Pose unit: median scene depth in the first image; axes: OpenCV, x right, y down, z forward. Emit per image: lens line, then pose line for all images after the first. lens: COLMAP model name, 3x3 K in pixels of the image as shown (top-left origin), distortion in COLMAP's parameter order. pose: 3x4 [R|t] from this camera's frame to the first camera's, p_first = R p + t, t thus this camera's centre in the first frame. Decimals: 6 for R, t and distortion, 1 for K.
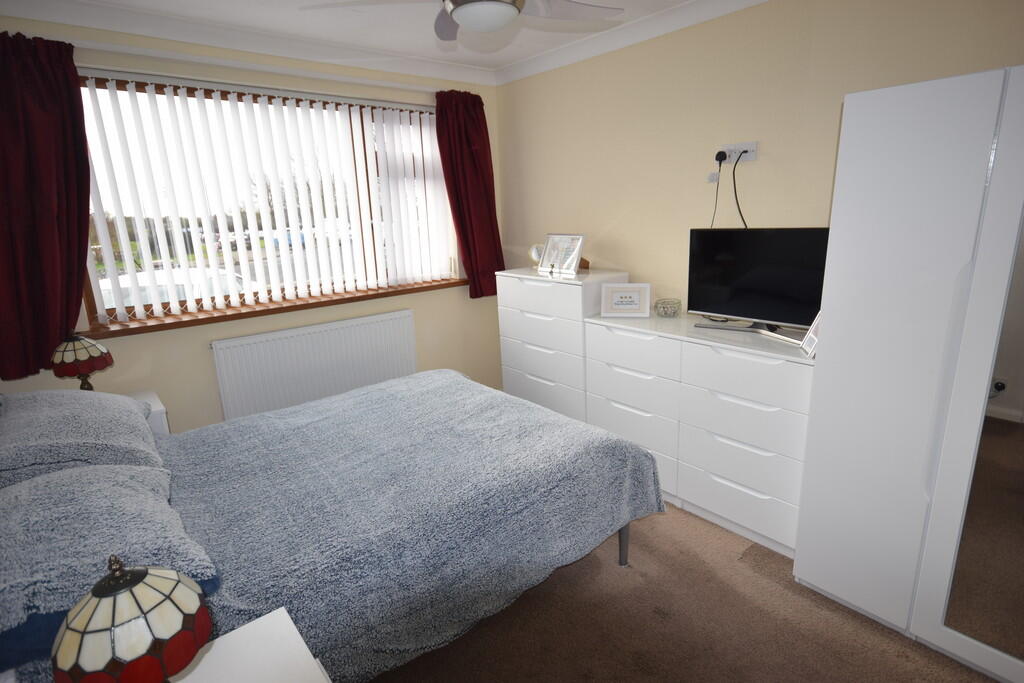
lens RADIAL K [[527.6, 0, 512.0], [0, 527.6, 341.5], [0, 0, 1]] dist [0.007083, 0.001357]
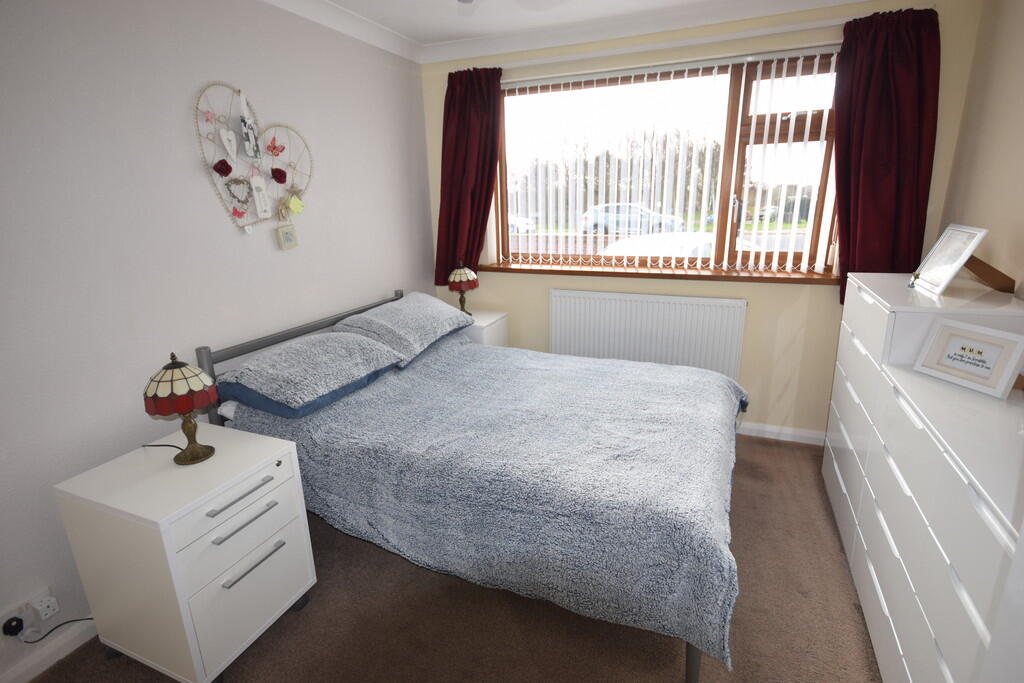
lens RADIAL K [[507.4, 0, 512.0], [0, 507.4, 341.5], [0, 0, 1]] dist [0.000526, 0.000923]
pose [[0.449750, 0.273087, -0.850382, 0.542152], [-0.212330, 0.957505, 0.195191, -0.114290], [0.867549, 0.092774, 0.488622, 0.396686]]
